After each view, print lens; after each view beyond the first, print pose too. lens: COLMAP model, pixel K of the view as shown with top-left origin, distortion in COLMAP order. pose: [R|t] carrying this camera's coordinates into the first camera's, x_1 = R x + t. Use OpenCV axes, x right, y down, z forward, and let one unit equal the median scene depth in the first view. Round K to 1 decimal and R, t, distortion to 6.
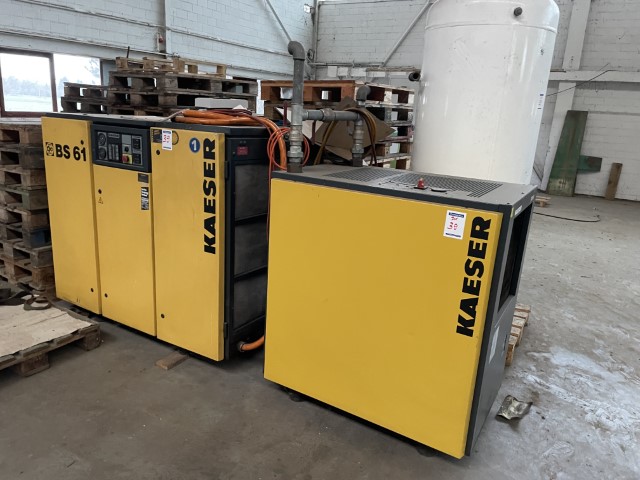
lens RADIAL K [[480.5, 0, 320.0], [0, 480.5, 240.0], [0, 0, 1]] dist [0.081756, -0.103091]
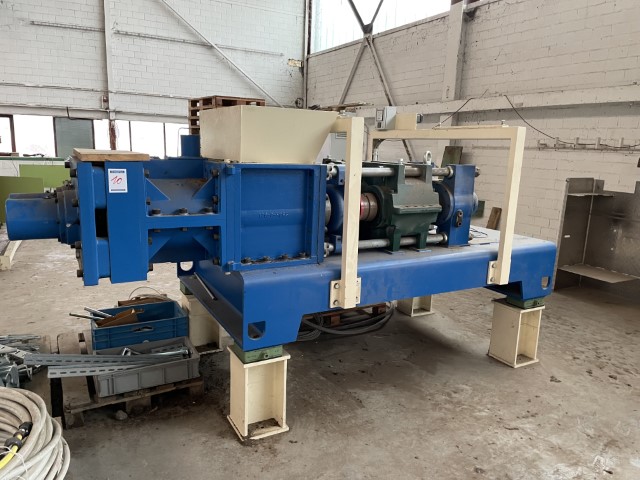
lens RADIAL K [[489.4, 0, 320.0], [0, 489.4, 240.0], [0, 0, 1]] dist [0.083374, -0.133799]
pose [[0.858373, 0.072707, -0.507849, 0.898545], [-0.127055, 0.989196, -0.073128, -0.007054], [0.497045, 0.127296, 0.858337, 0.176856]]
